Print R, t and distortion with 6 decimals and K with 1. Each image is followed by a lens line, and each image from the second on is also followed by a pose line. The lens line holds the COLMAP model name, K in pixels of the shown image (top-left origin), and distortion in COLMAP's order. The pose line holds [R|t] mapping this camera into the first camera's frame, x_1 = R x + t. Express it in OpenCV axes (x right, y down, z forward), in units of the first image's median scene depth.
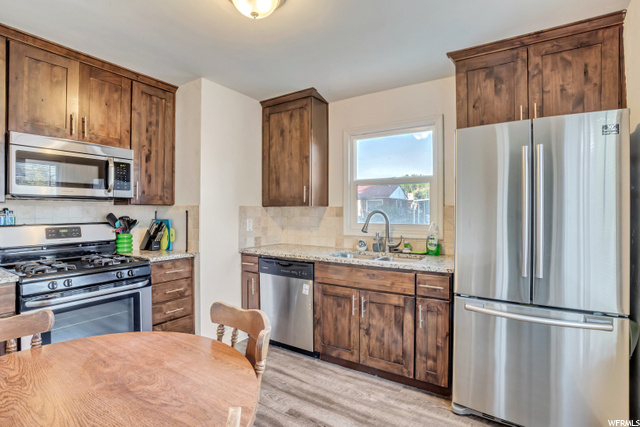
lens RADIAL K [[313.9, 0, 317.5], [0, 313.9, 210.2], [0, 0, 1]] dist [-0.015905, 0.002343]
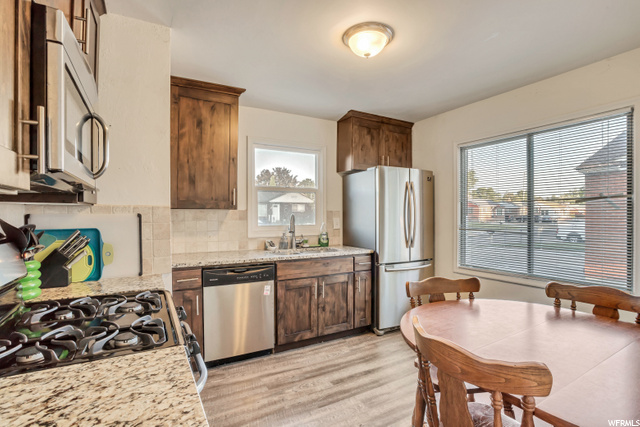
lens RADIAL K [[313.9, 0, 318.2], [0, 313.9, 216.0], [0, 0, 1]] dist [-0.015905, 0.002343]
pose [[0.474616, -0.004992, 0.880179, -0.926379], [-0.002113, 0.999975, 0.006811, 0.000387], [-0.880190, -0.005092, 0.474594, 0.389891]]
